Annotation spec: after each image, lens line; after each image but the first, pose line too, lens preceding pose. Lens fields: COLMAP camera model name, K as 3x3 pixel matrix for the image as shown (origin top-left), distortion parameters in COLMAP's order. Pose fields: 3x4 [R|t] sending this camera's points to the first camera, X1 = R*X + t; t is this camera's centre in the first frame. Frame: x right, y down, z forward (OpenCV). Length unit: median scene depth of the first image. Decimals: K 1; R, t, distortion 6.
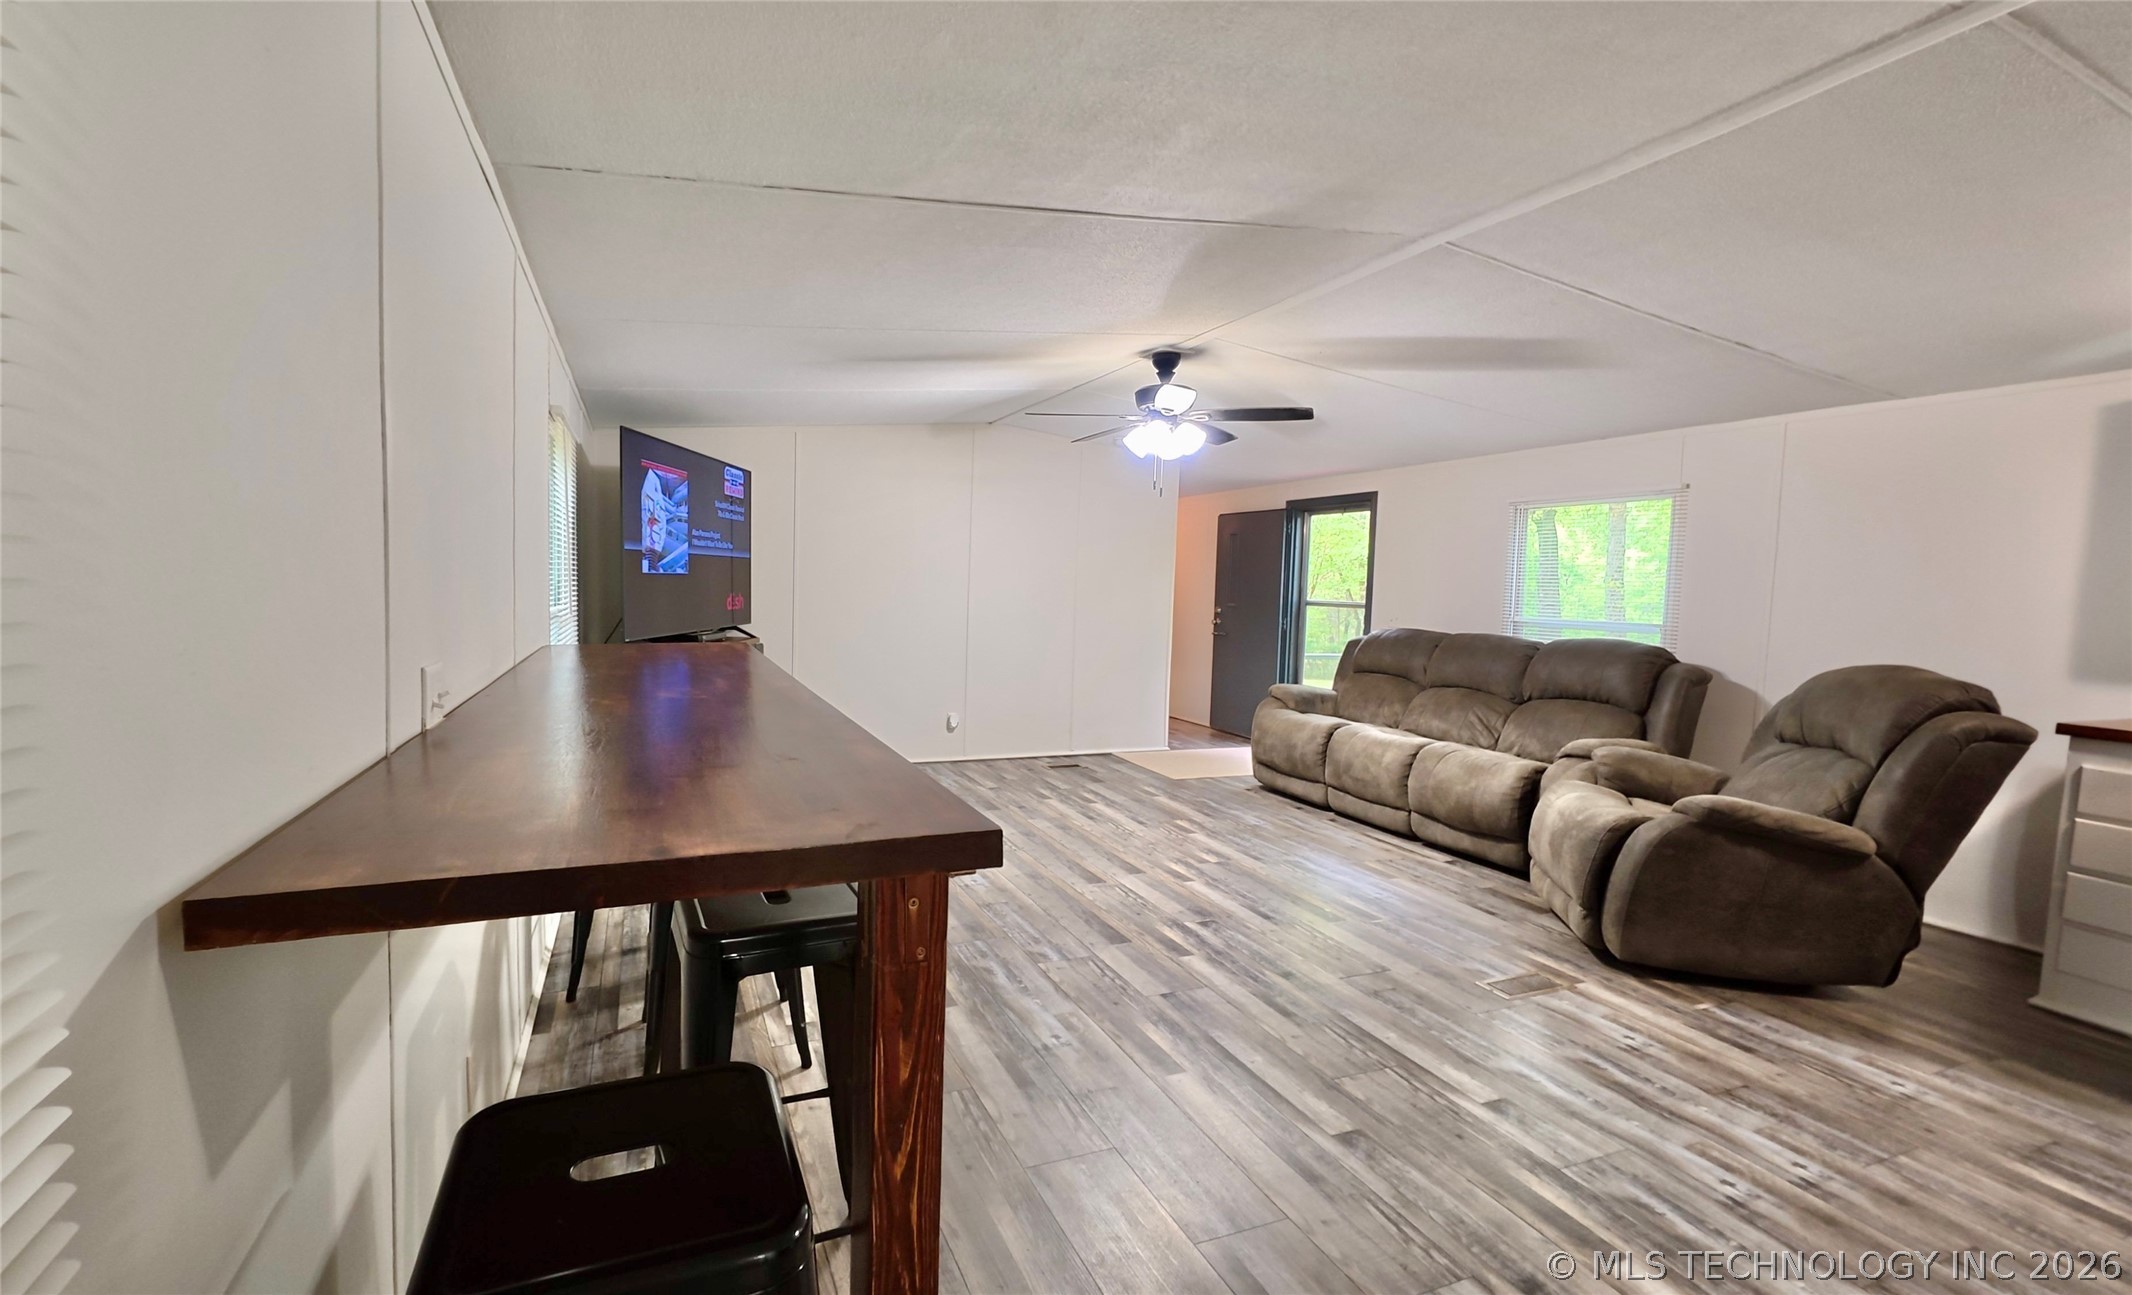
lens RADIAL K [[883.7, 0, 1066.0], [0, 883.7, 647.5], [0, 0, 1]] dist [0.000207, 0.000047]
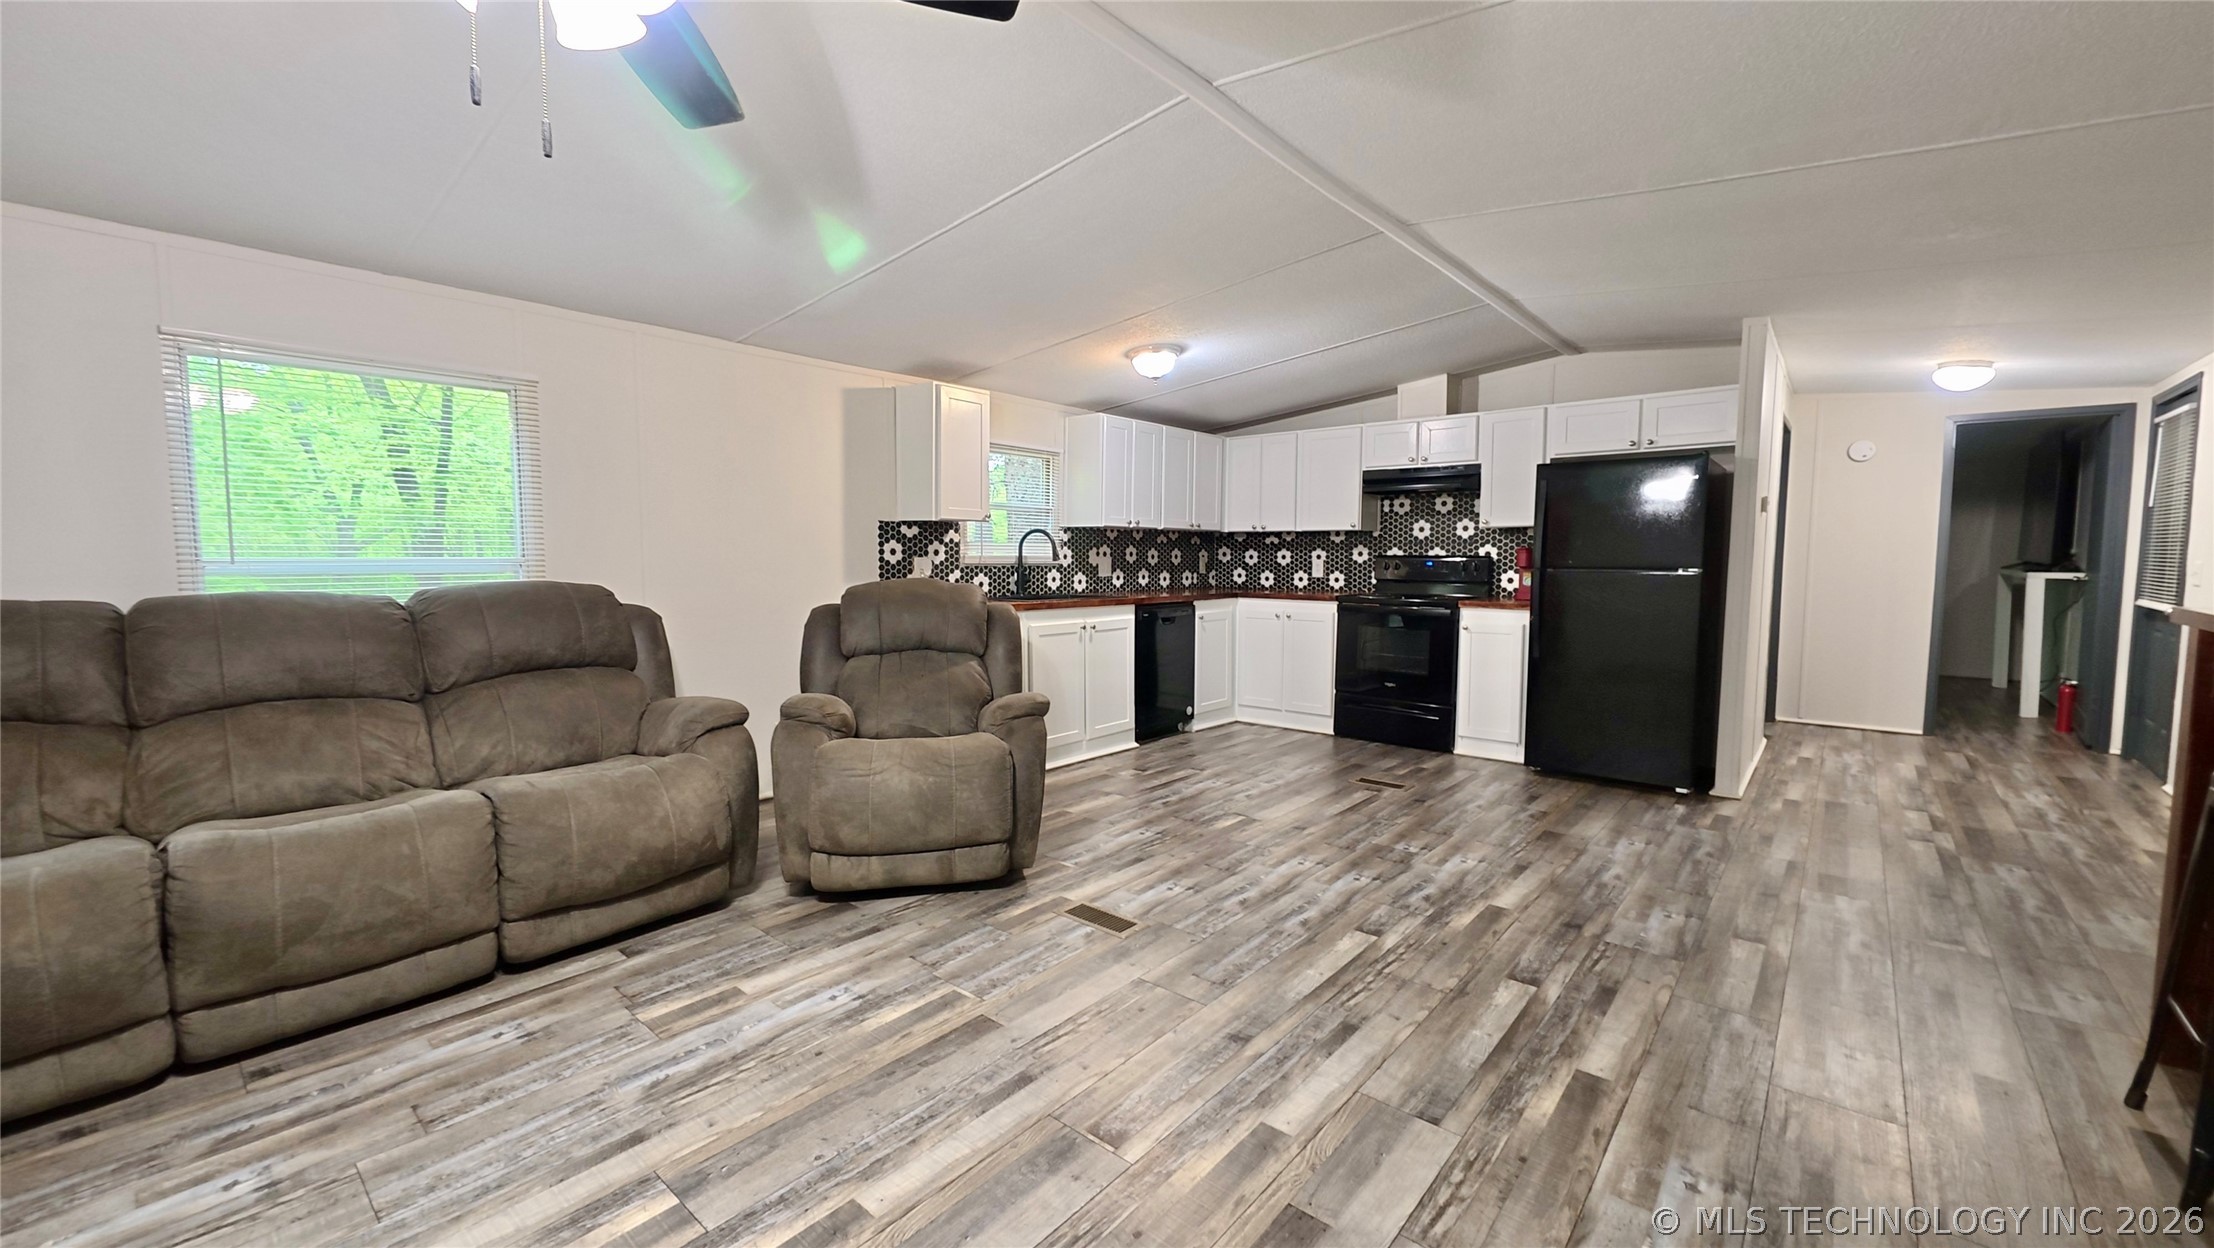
lens RADIAL K [[878.3, 0, 1107.0], [0, 878.3, 624.0], [0, 0, 1]] dist [-0.000637, -0.000058]
pose [[-0.404460, -0.101787, 0.908874, -0.332575], [0.052781, 0.989533, 0.134308, -0.064164], [-0.913032, 0.102293, -0.394854, 1.408883]]
